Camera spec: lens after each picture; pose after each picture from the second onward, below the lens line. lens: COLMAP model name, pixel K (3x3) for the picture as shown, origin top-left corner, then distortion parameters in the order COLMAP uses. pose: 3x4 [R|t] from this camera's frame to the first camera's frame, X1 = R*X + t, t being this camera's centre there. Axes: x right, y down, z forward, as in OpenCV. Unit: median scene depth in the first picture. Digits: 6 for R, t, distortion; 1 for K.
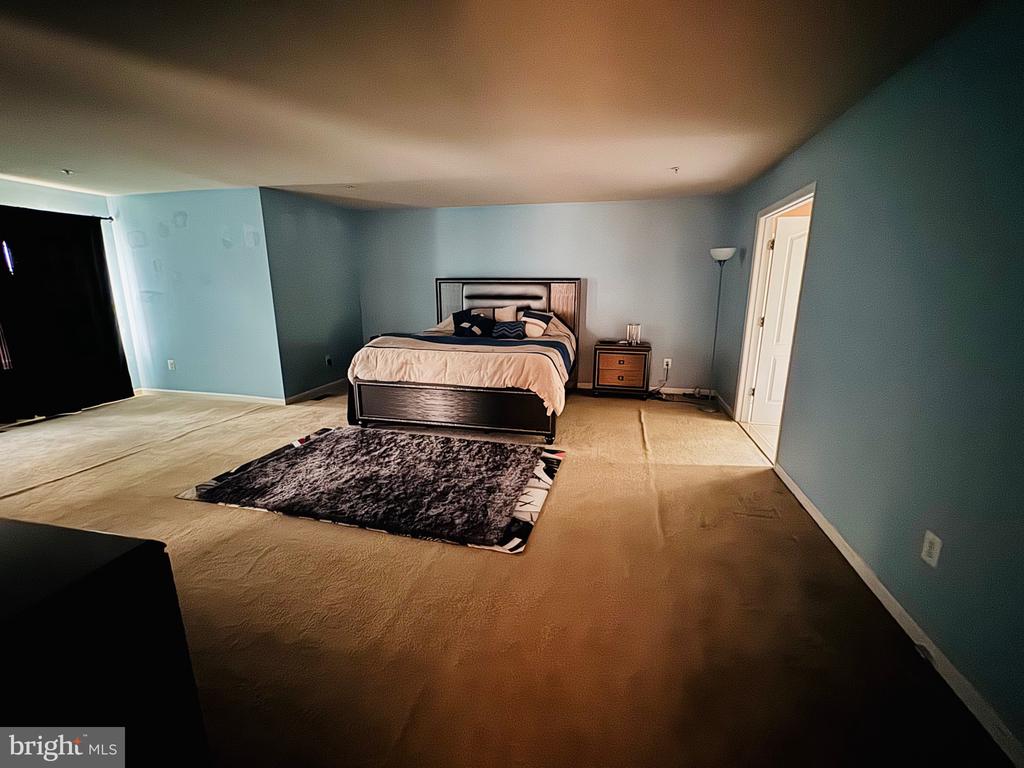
lens RADIAL K [[423.4, 0, 512.0], [0, 423.4, 384.0], [0, 0, 1]] dist [-0.001780, -0.000066]
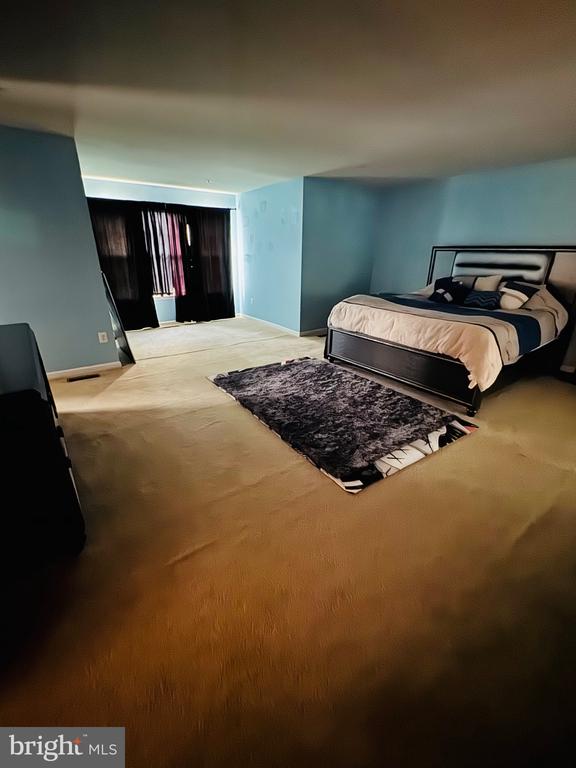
lens RADIAL K [[317.5, 0, 281.7], [0, 317.5, 383.6], [0, 0, 1]] dist [-0.001780, -0.000066]
pose [[0.770442, 0.251597, -0.585763, 0.168099], [-0.154520, 0.965129, 0.211306, -0.025694], [0.618501, -0.072287, 0.782452, 0.120612]]
